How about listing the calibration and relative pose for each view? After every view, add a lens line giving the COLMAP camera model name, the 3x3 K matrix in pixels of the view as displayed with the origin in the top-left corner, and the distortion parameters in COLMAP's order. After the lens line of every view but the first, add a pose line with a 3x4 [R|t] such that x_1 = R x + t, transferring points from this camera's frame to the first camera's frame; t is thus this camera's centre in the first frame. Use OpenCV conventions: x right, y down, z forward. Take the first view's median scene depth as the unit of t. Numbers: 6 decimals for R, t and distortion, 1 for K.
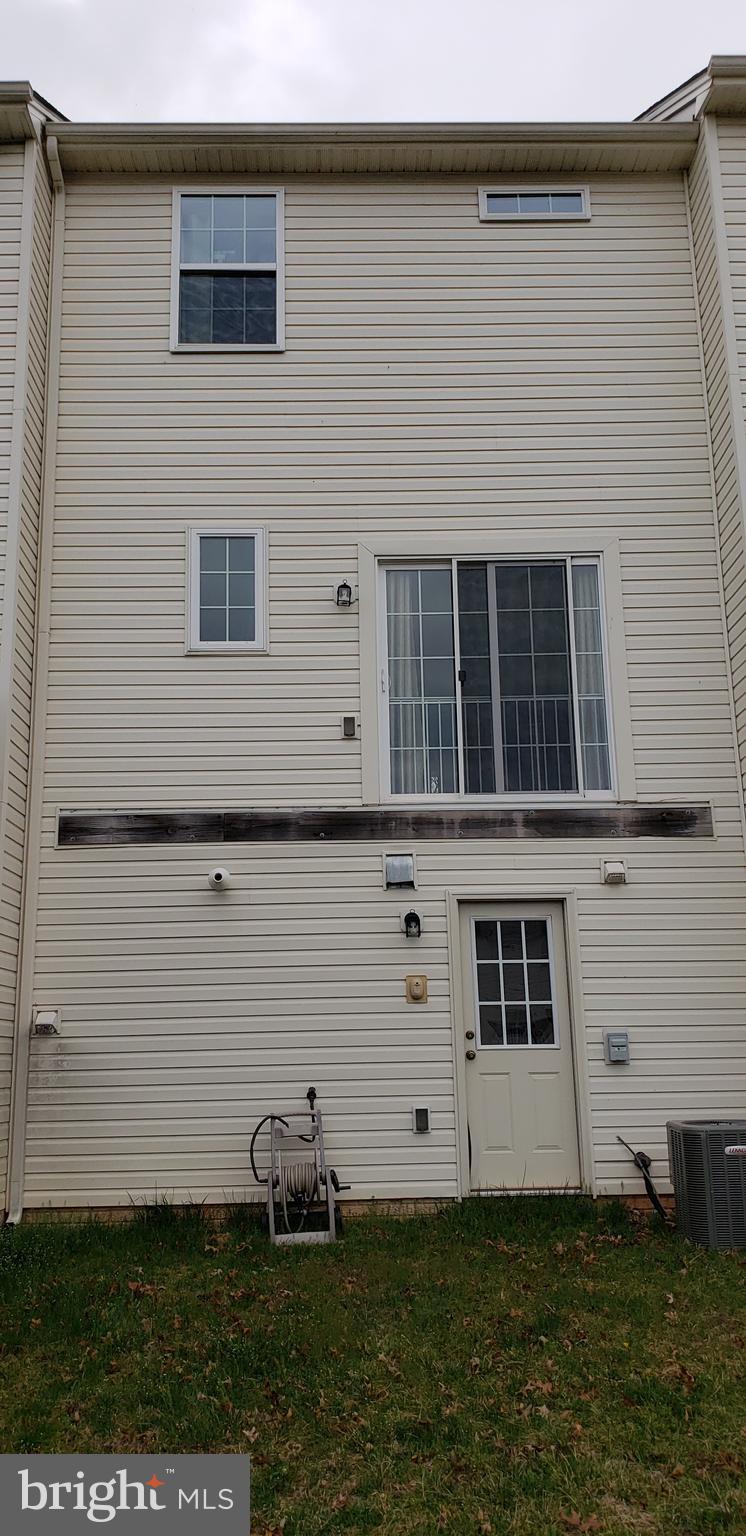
lens RADIAL K [[1176.1, 0, 351.3], [0, 1176.1, 794.6], [0, 0, 1]] dist [0.056157, -0.090358]
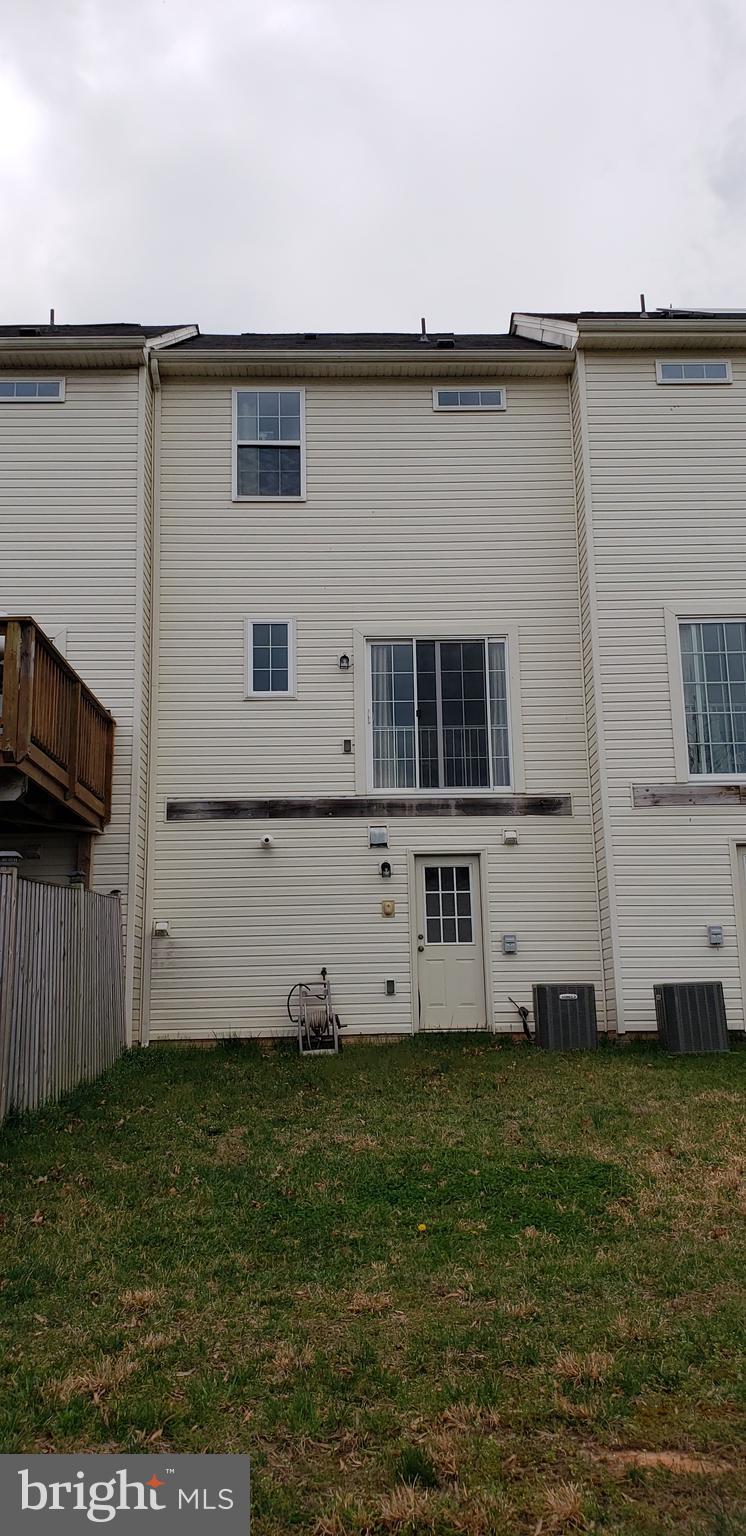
lens RADIAL K [[1176.1, 0, 375.3], [0, 1176.1, 781.9], [0, 0, 1]] dist [0.056157, -0.090358]
pose [[0.999836, 0.001518, 0.018049, 0.007550], [-0.002064, 0.999539, 0.030294, -0.057557], [-0.017995, -0.030326, 0.999378, -0.597951]]
